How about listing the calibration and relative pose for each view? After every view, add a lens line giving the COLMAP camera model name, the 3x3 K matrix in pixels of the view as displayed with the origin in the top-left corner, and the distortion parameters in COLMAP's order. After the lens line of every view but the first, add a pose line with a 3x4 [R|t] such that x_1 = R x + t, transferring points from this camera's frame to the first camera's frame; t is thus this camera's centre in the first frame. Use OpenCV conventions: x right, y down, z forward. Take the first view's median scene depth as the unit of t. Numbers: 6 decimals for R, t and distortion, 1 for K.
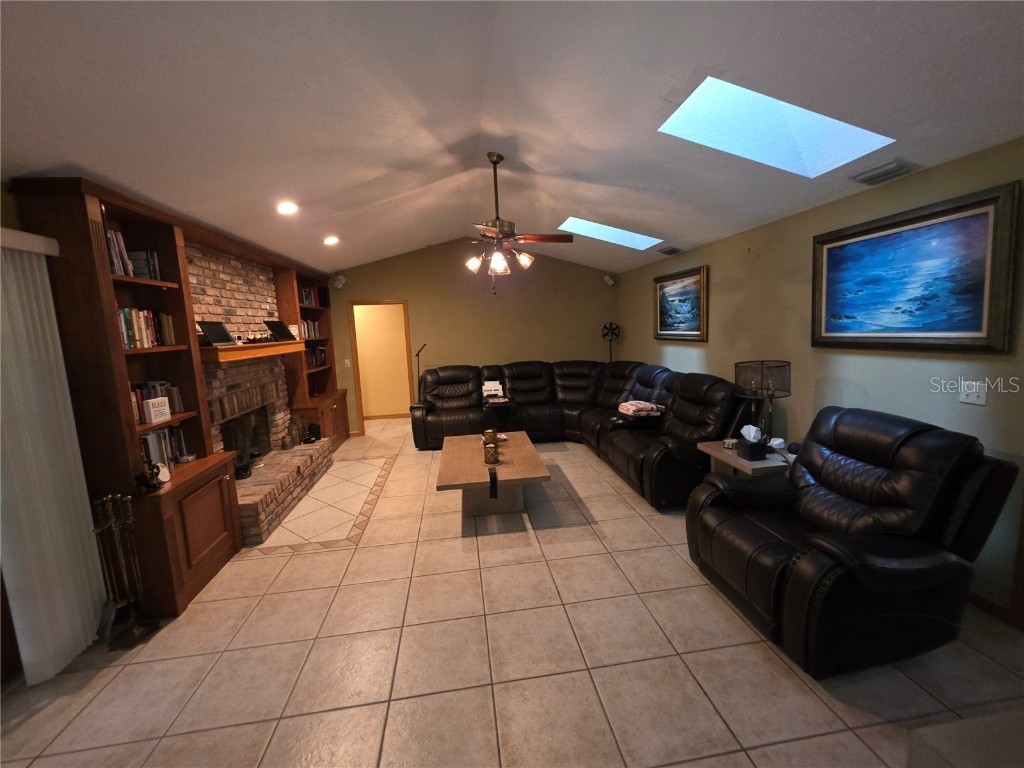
lens RADIAL K [[408.2, 0, 513.1], [0, 408.2, 378.4], [0, 0, 1]] dist [-0.000230, -0.000313]
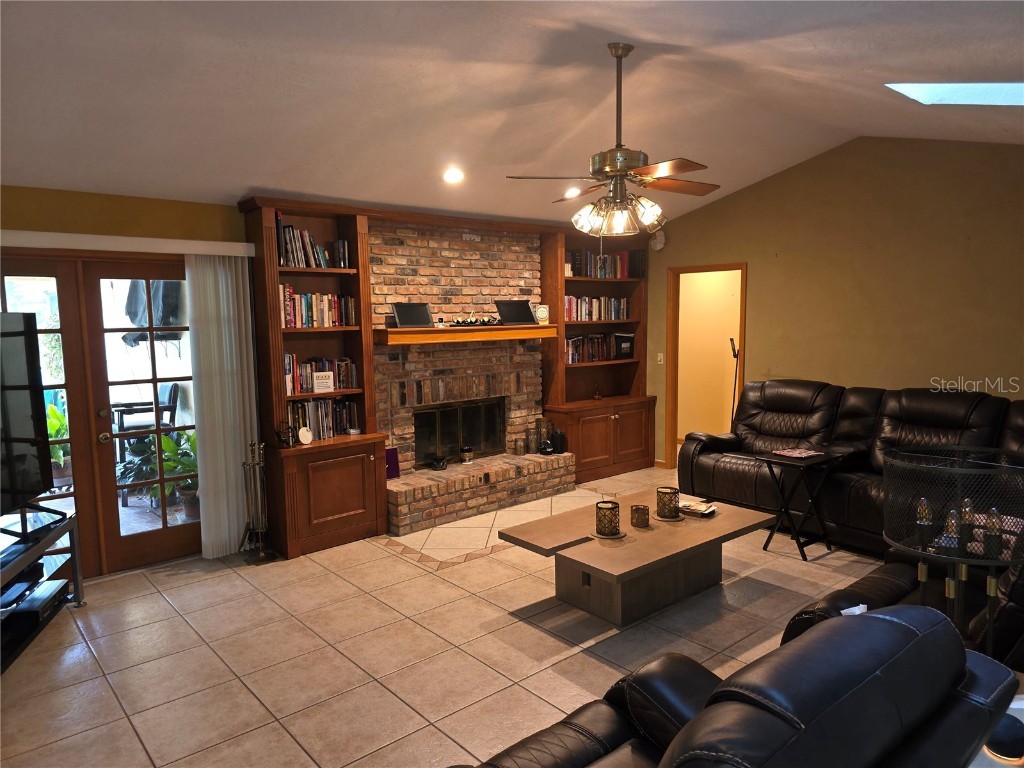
lens RADIAL K [[684.6, 0, 516.5], [0, 684.6, 385.9], [0, 0, 1]] dist [0.038896, -0.006326]
pose [[0.540749, 0.122101, -0.832275, 0.766560], [-0.114778, 0.990865, 0.070794, -0.083265], [0.833316, 0.057246, 0.549824, 0.301047]]
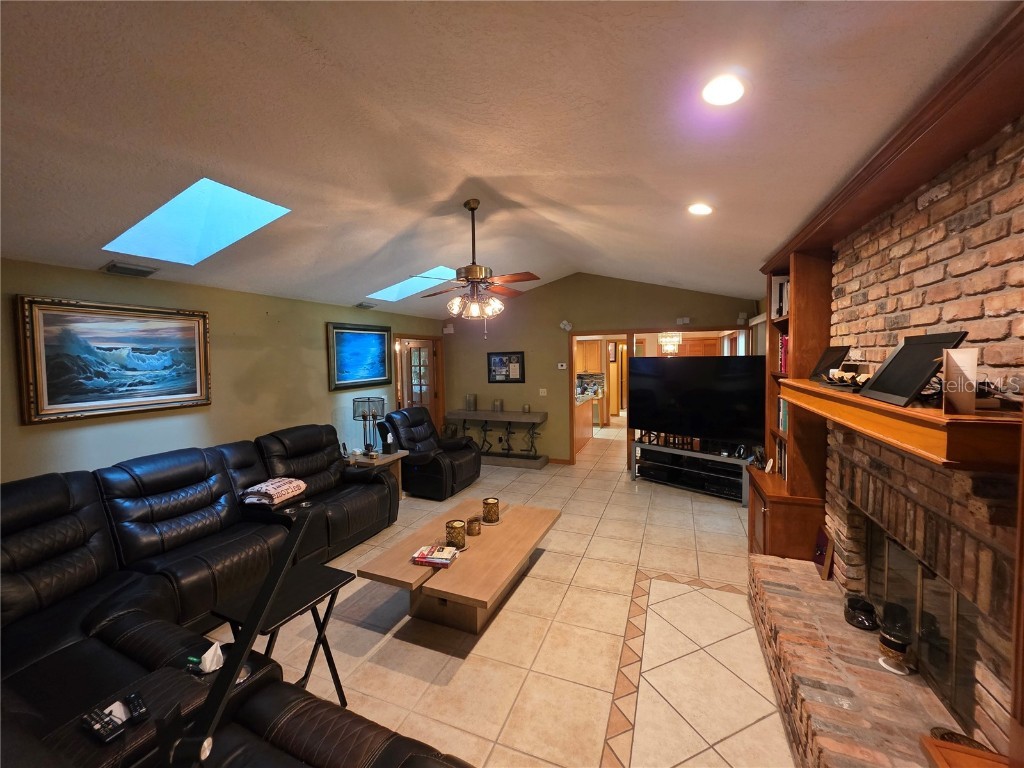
lens RADIAL K [[408.2, 0, 511.6], [0, 408.2, 379.7], [0, 0, 1]] dist [-0.000230, -0.000313]
pose [[-0.864660, 0.029384, 0.501497, -0.582532], [0.116777, 0.982698, 0.143764, -0.236890], [-0.488595, 0.182870, -0.853131, 1.780848]]
